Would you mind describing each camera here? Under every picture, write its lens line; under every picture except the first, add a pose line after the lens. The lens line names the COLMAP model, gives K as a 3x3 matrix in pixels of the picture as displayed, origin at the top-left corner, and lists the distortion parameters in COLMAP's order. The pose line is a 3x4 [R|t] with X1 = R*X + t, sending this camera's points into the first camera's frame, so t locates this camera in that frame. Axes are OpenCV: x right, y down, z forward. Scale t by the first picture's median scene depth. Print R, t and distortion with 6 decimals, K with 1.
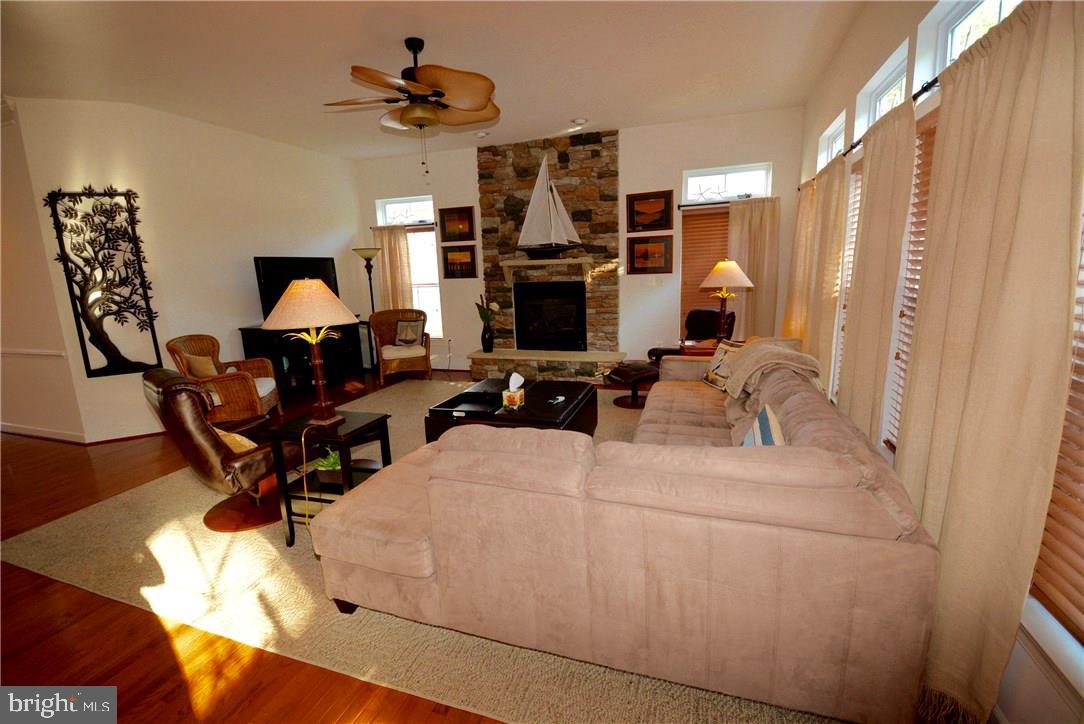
lens RADIAL K [[473.8, 0, 545.7], [0, 473.8, 361.9], [0, 0, 1]] dist [-0.000236, -0.000102]
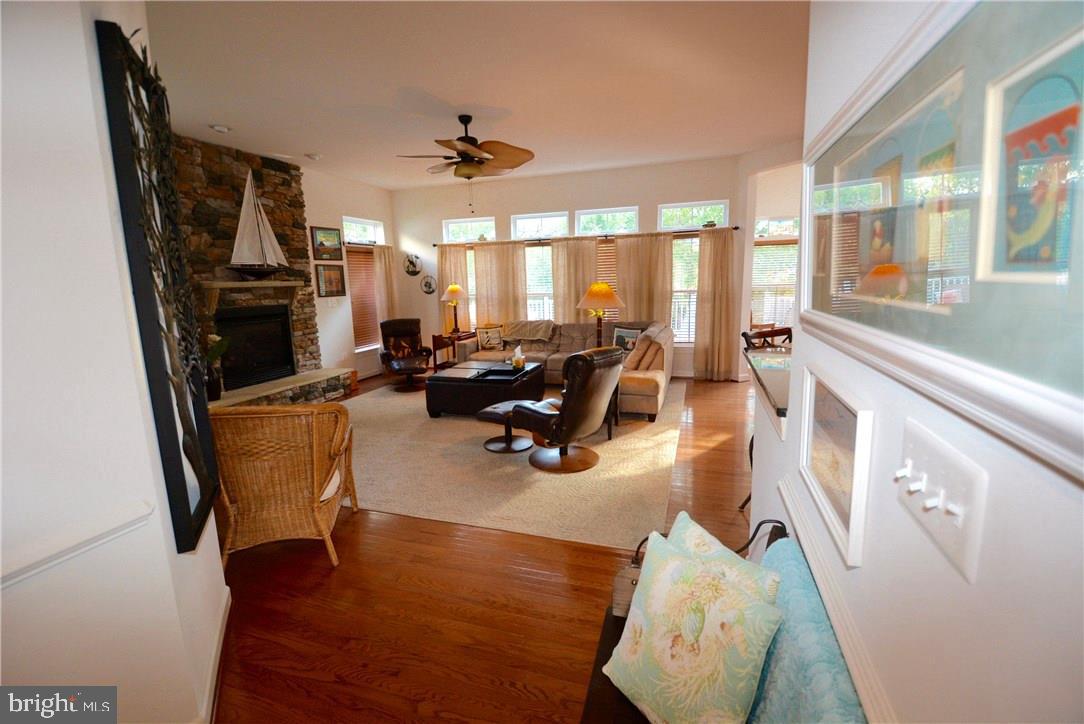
lens RADIAL K [[473.8, 0, 546.3], [0, 473.8, 359.2], [0, 0, 1]] dist [-0.000236, -0.000102]
pose [[-0.007614, -0.128554, 0.991673, -0.948349], [0.224866, 0.966083, 0.126963, -0.065411], [-0.974360, 0.223960, 0.021552, 0.489358]]
